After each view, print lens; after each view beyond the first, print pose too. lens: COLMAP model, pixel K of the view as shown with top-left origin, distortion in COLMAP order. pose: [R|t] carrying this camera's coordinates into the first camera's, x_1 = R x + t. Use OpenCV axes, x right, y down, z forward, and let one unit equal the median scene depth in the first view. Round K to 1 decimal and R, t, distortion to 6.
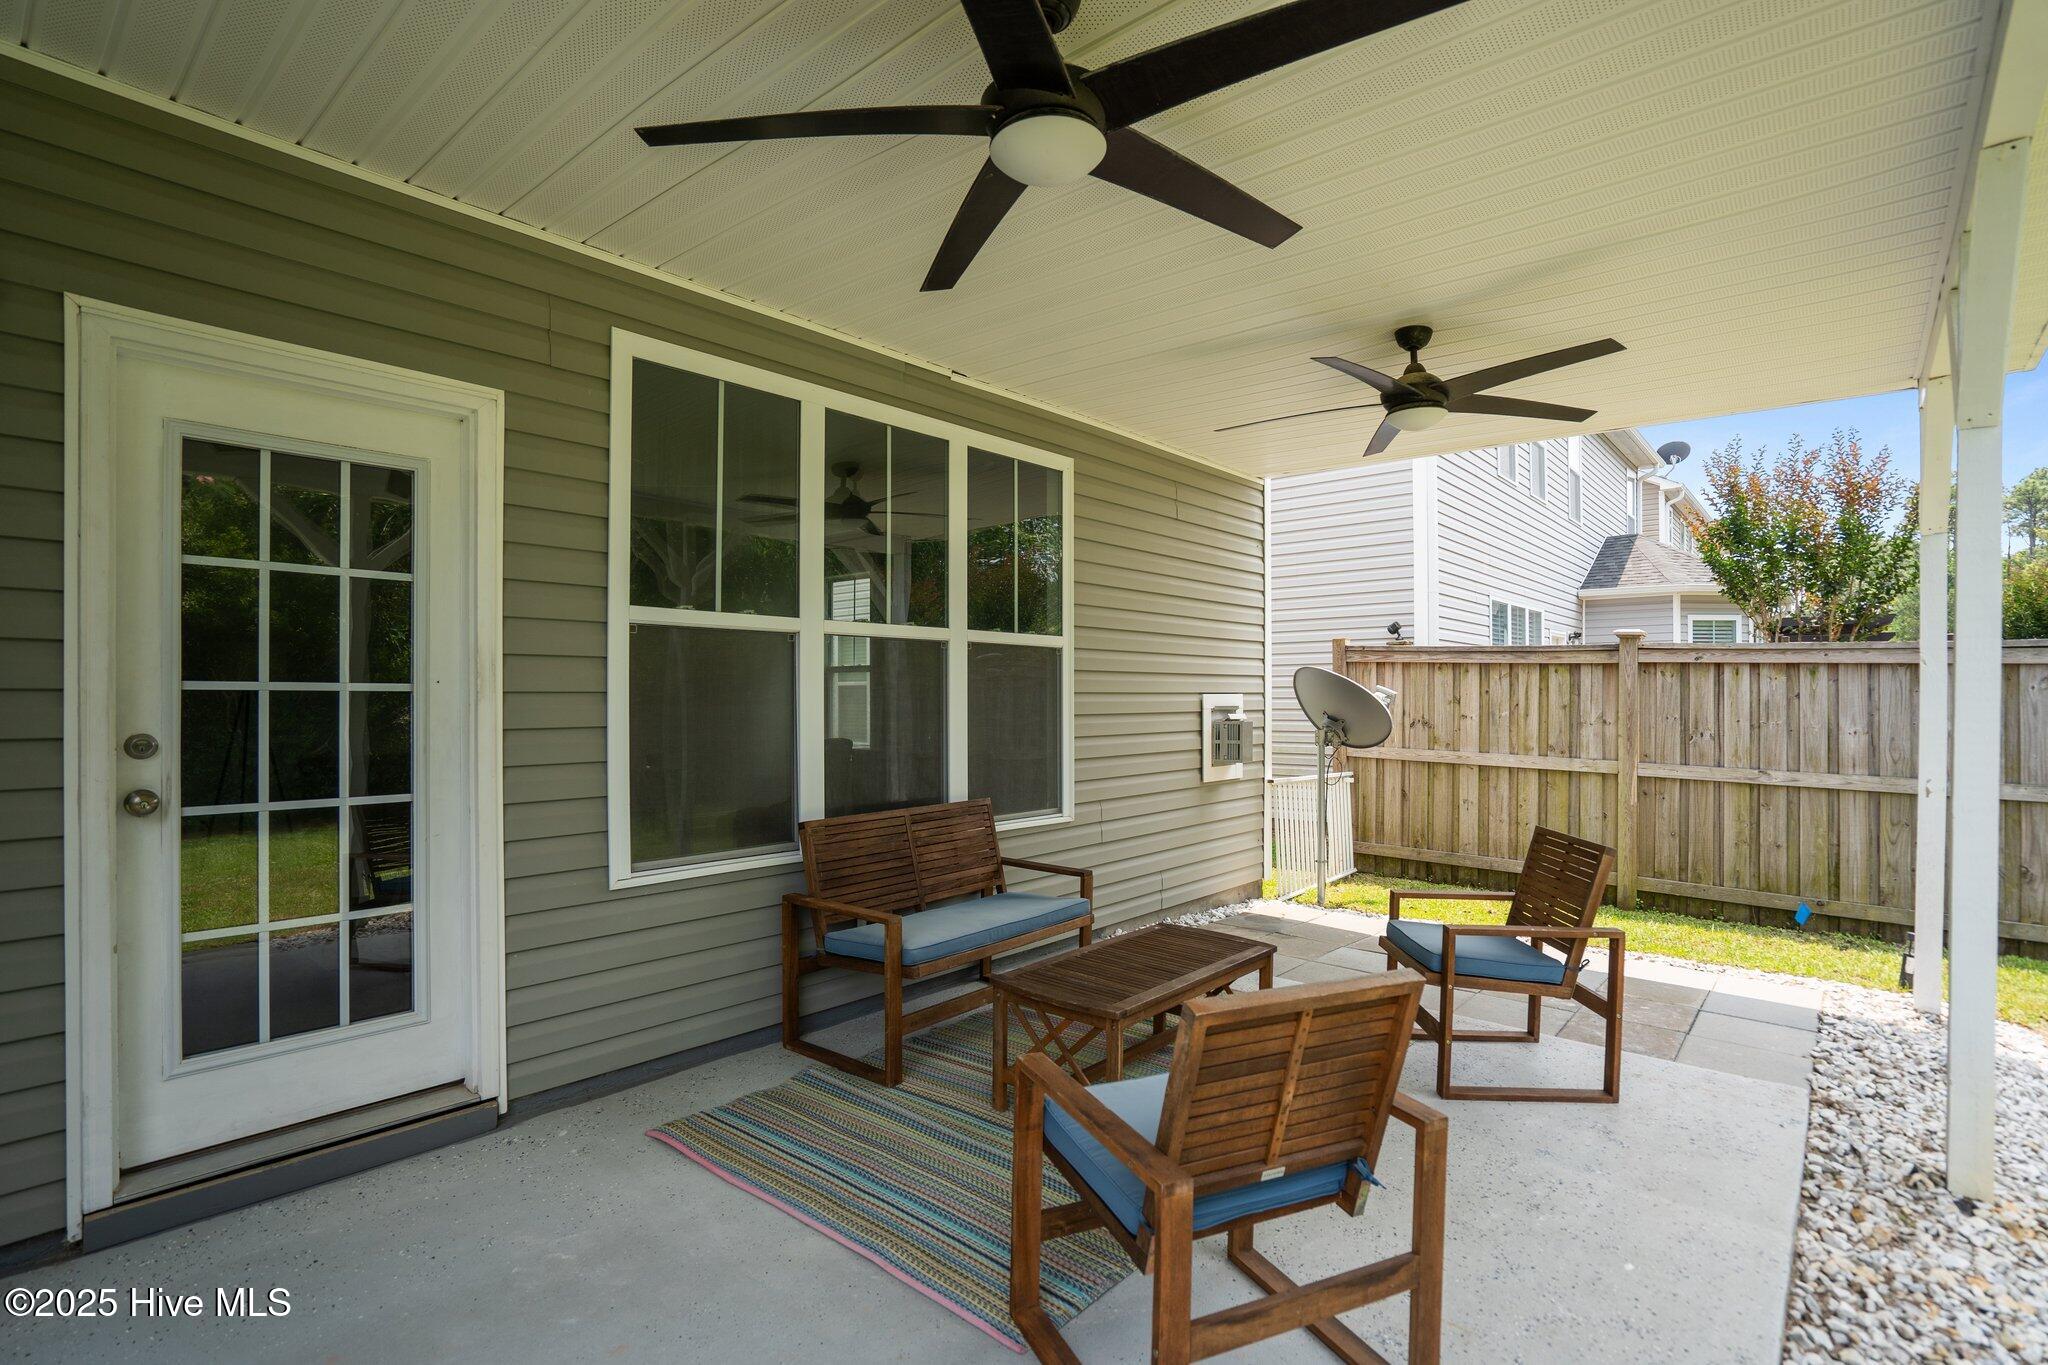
lens RADIAL K [[974.6, 0, 1026.1], [0, 974.6, 696.9], [0, 0, 1]] dist [-0.056549, 0.025158]
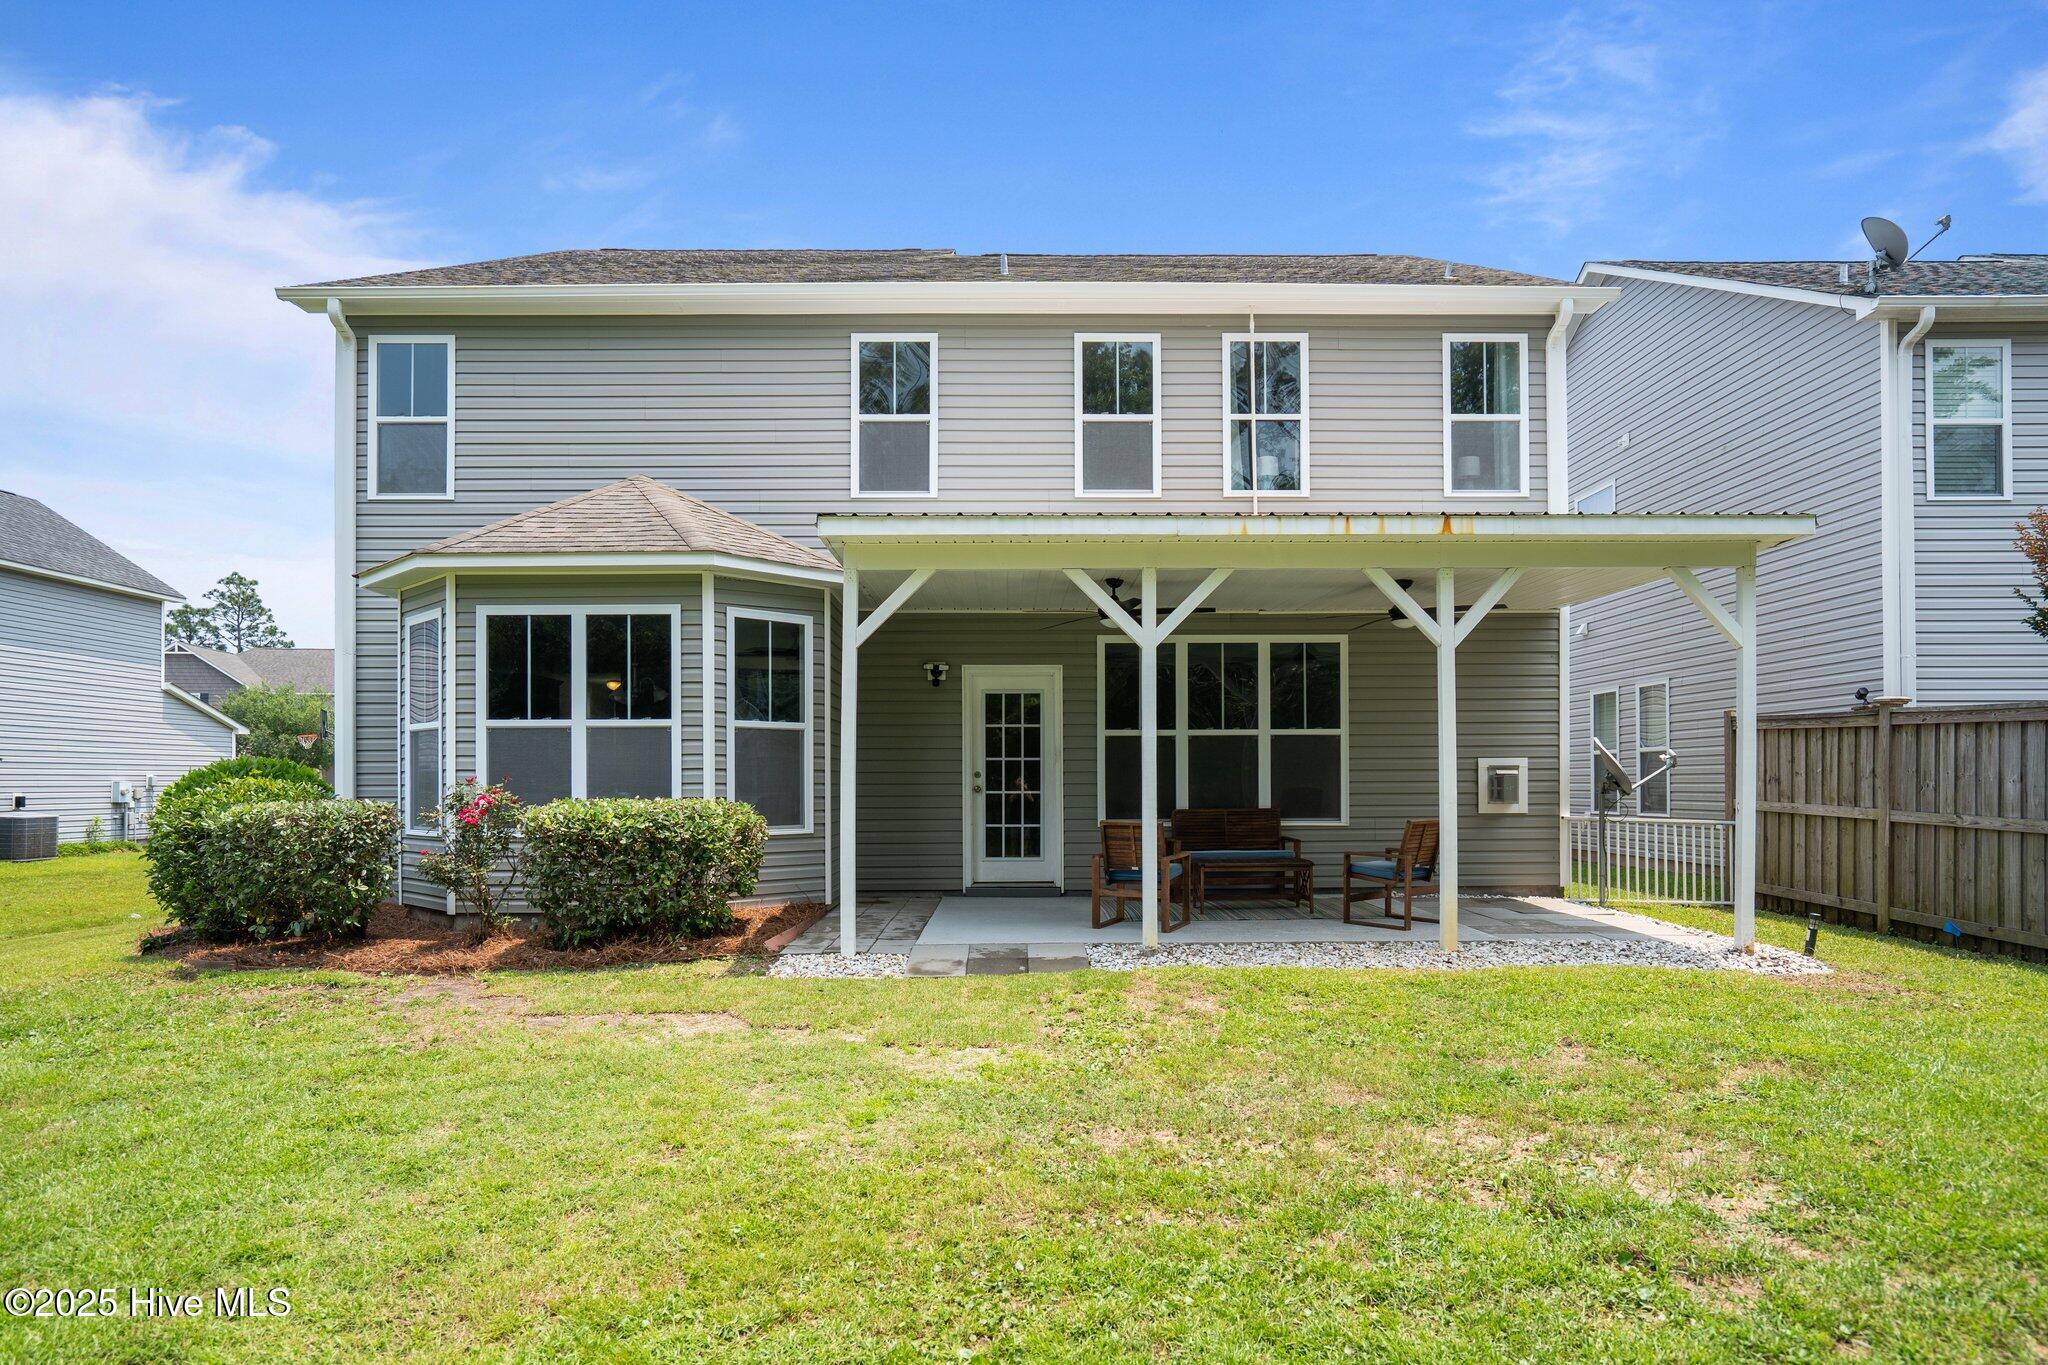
lens RADIAL K [[1205.1, 0, 1028.6], [0, 1205.1, 771.2], [0, 0, 1]] dist [-0.030298, 0.028698]
pose [[0.668671, -0.009633, -0.743496, 1.071340], [0.004756, 0.999951, -0.008678, 0.030190], [0.743543, 0.002267, 0.668684, -0.800922]]
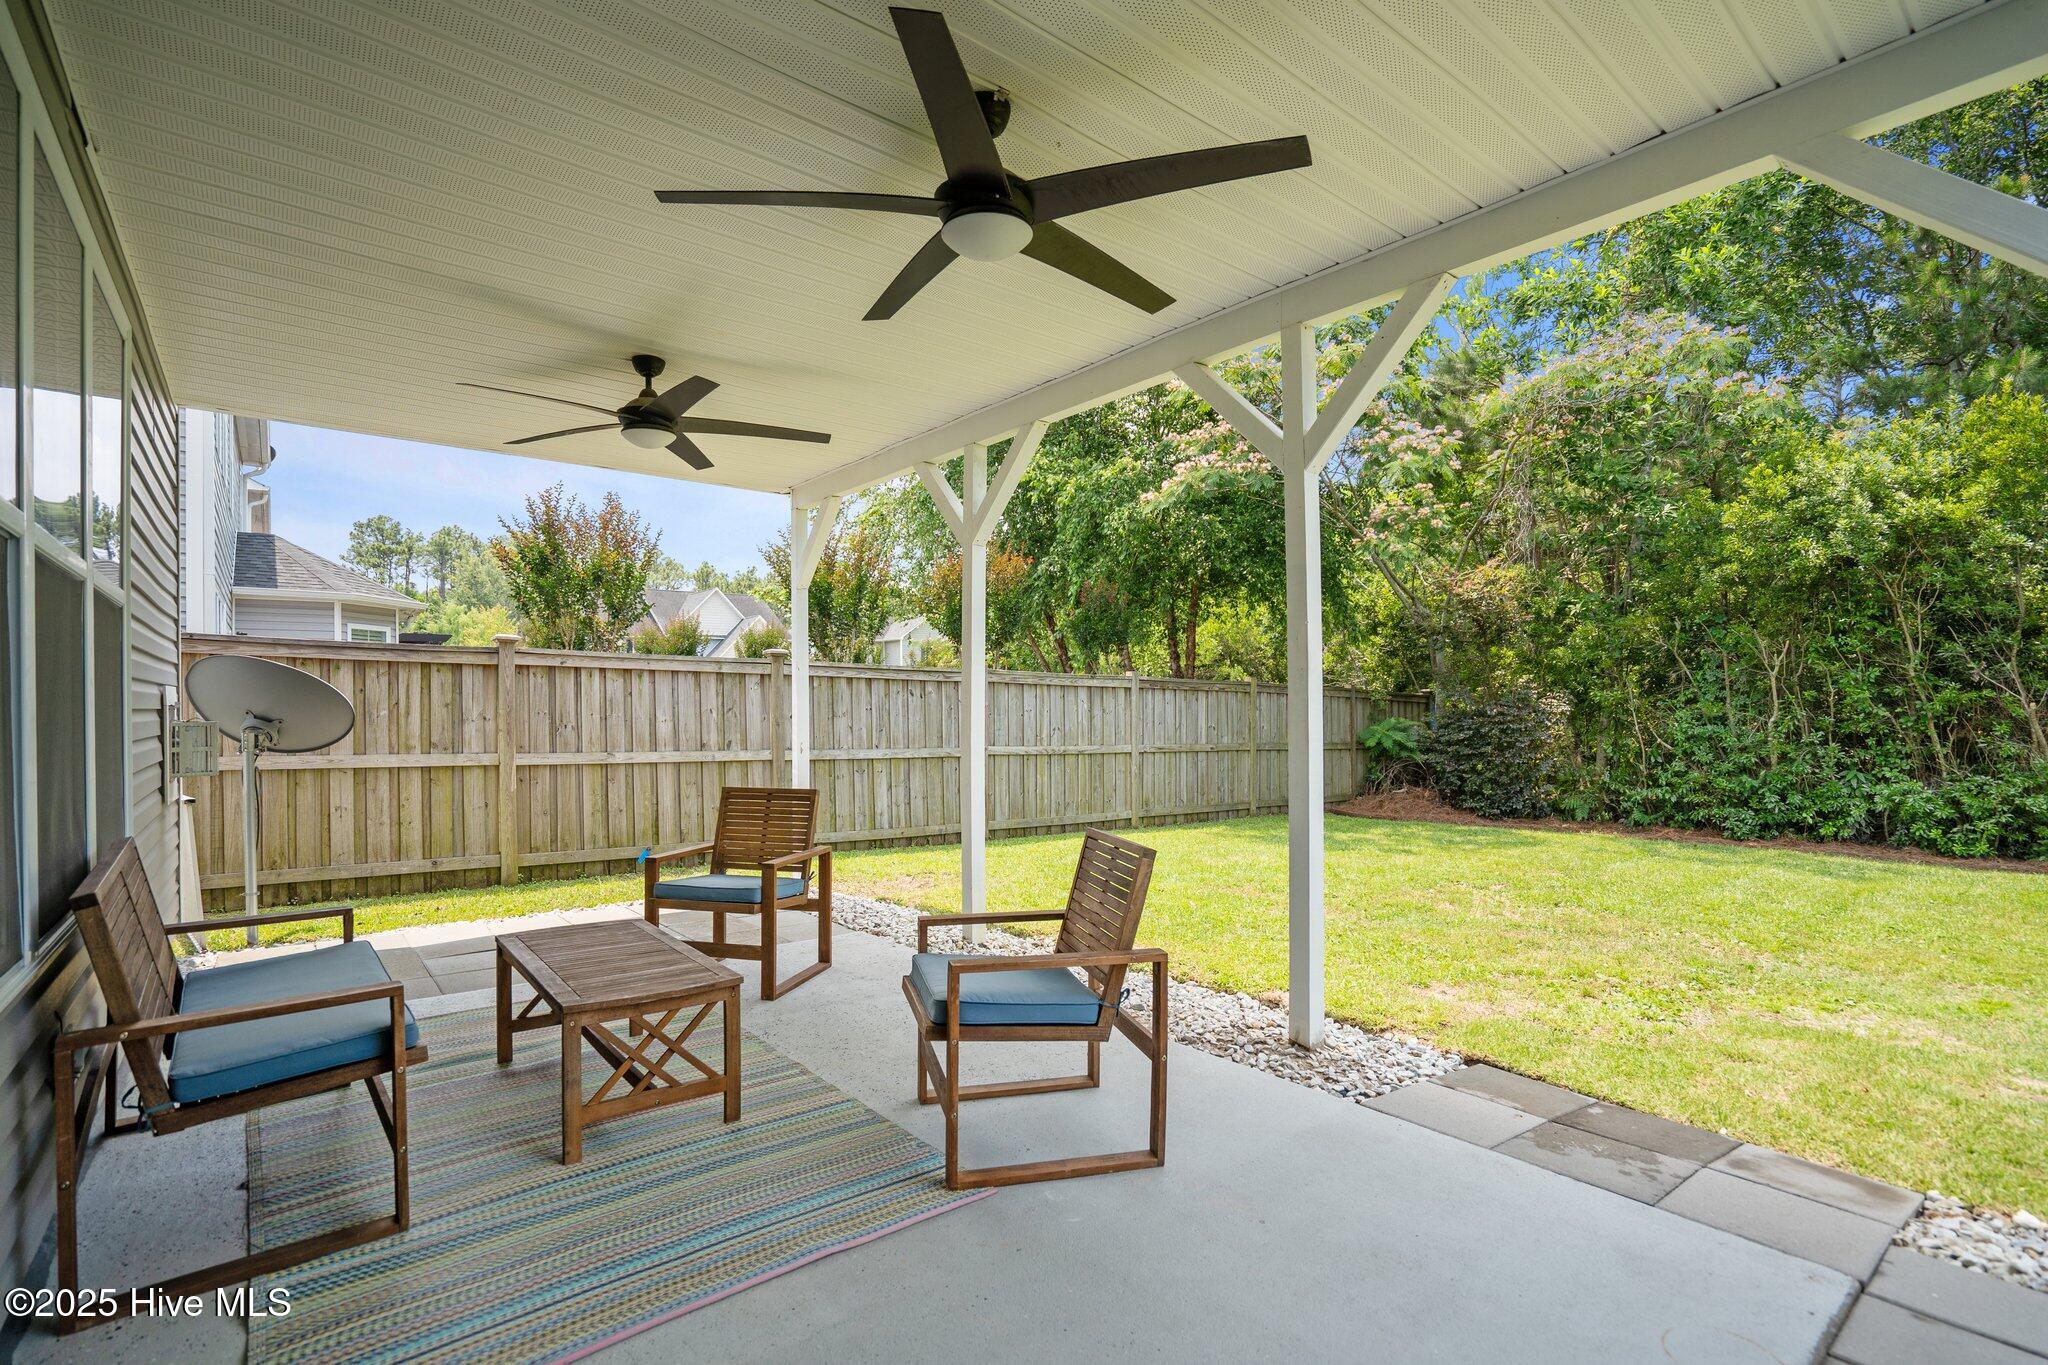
lens RADIAL K [[960.5, 0, 1026.9], [0, 960.5, 697.8], [0, 0, 1]] dist [-0.075485, 0.044858]
pose [[0.180886, 0.002121, 0.983502, -0.359612], [0.011120, 0.999929, -0.004202, 0.015153], [-0.983441, 0.011697, 0.180849, 0.216017]]
